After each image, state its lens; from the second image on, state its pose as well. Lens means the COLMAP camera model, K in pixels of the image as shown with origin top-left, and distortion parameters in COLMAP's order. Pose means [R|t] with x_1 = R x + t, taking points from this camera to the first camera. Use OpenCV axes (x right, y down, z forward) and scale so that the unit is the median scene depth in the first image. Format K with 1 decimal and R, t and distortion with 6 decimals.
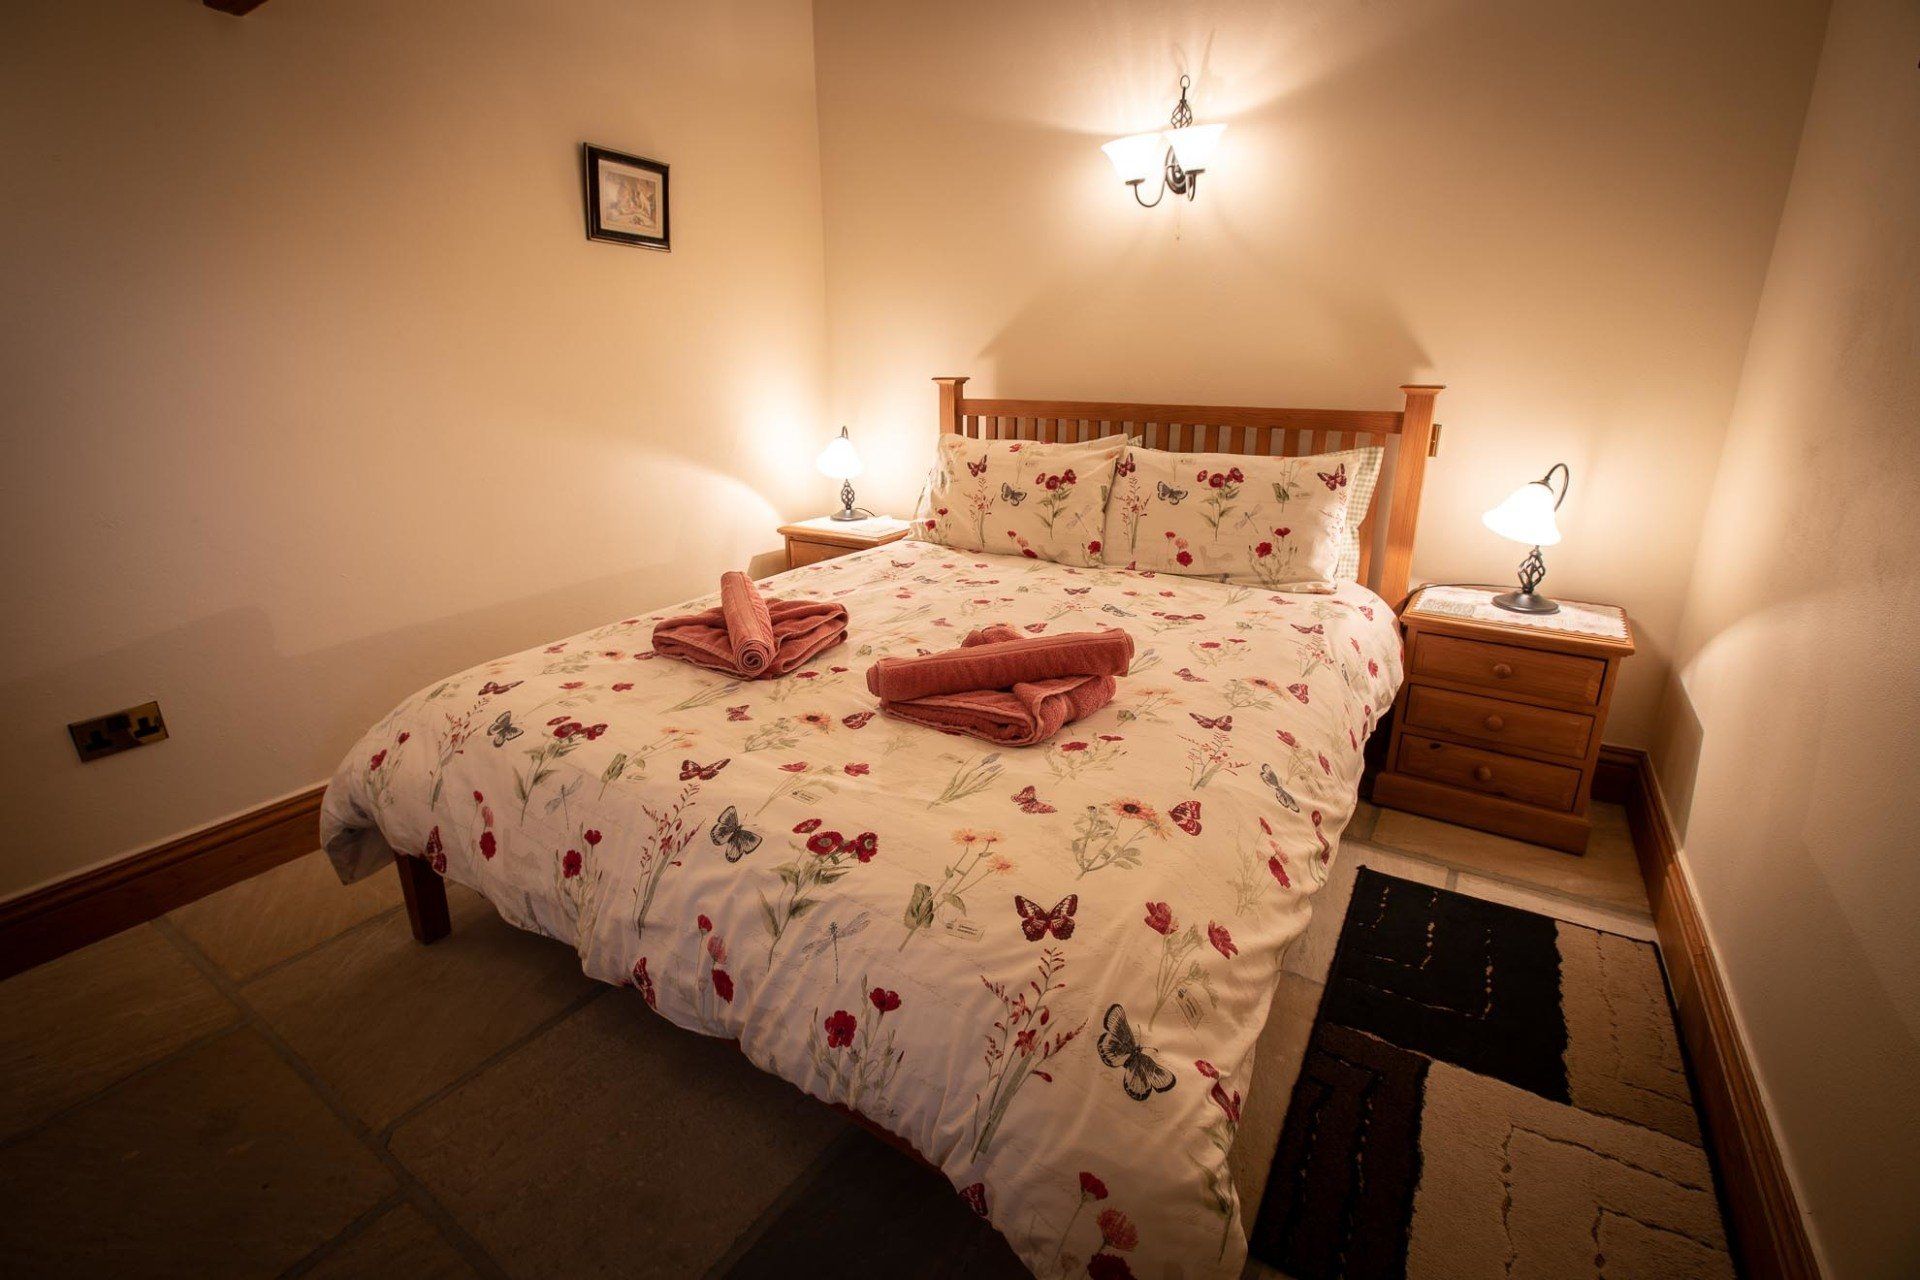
lens RADIAL K [[861.7, 0, 937.3], [0, 861.7, 636.5], [0, 0, 1]] dist [-0.080021, 0.035436]
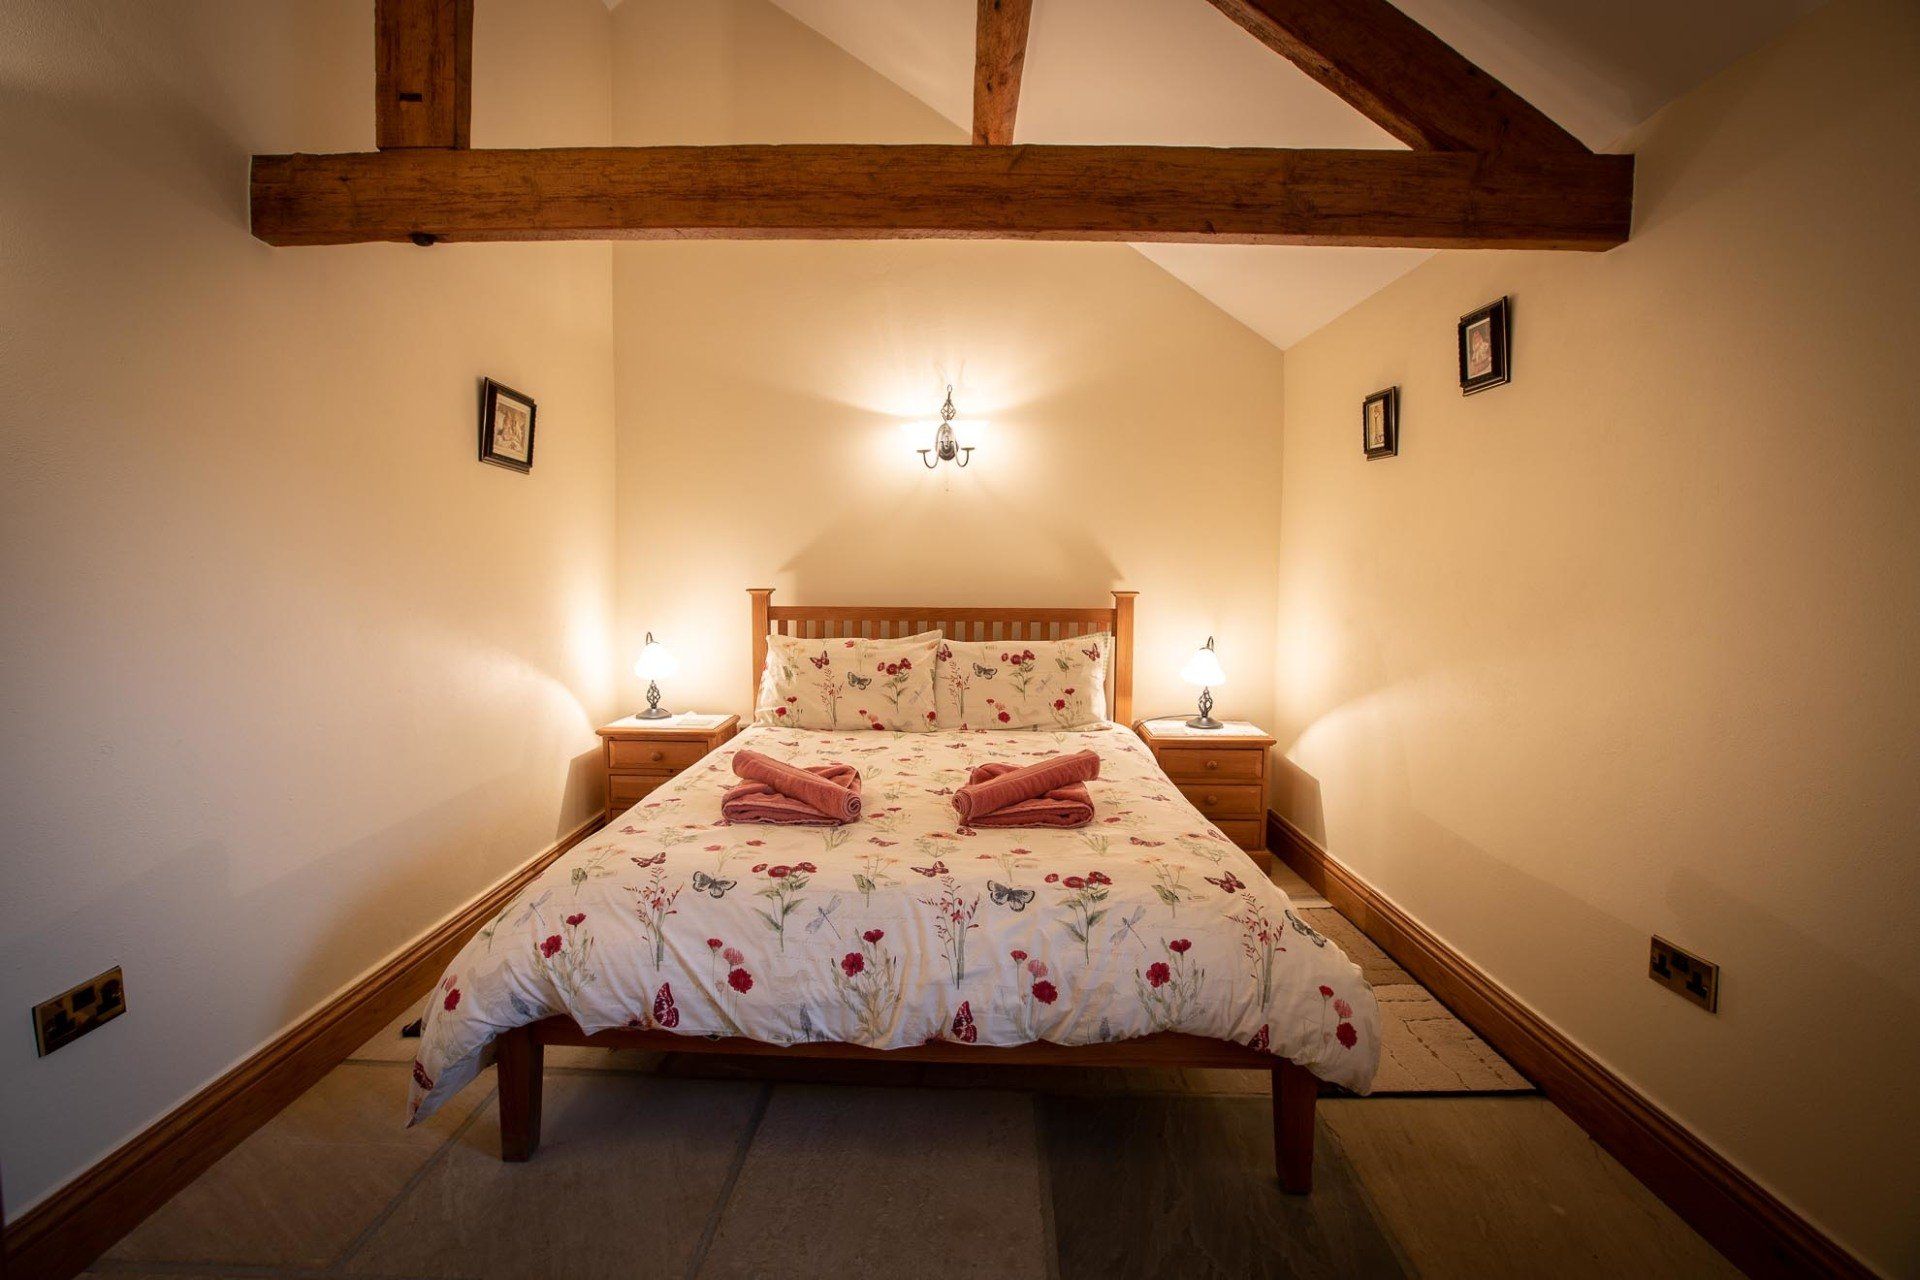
lens RADIAL K [[861.7, 0, 937.3], [0, 861.7, 636.5], [0, 0, 1]] dist [-0.080021, 0.035436]
pose [[0.854923, -0.029382, 0.517922, -0.525766], [0.148823, 0.970319, -0.190611, 0.030924], [-0.496950, 0.240036, 0.833921, -0.126079]]
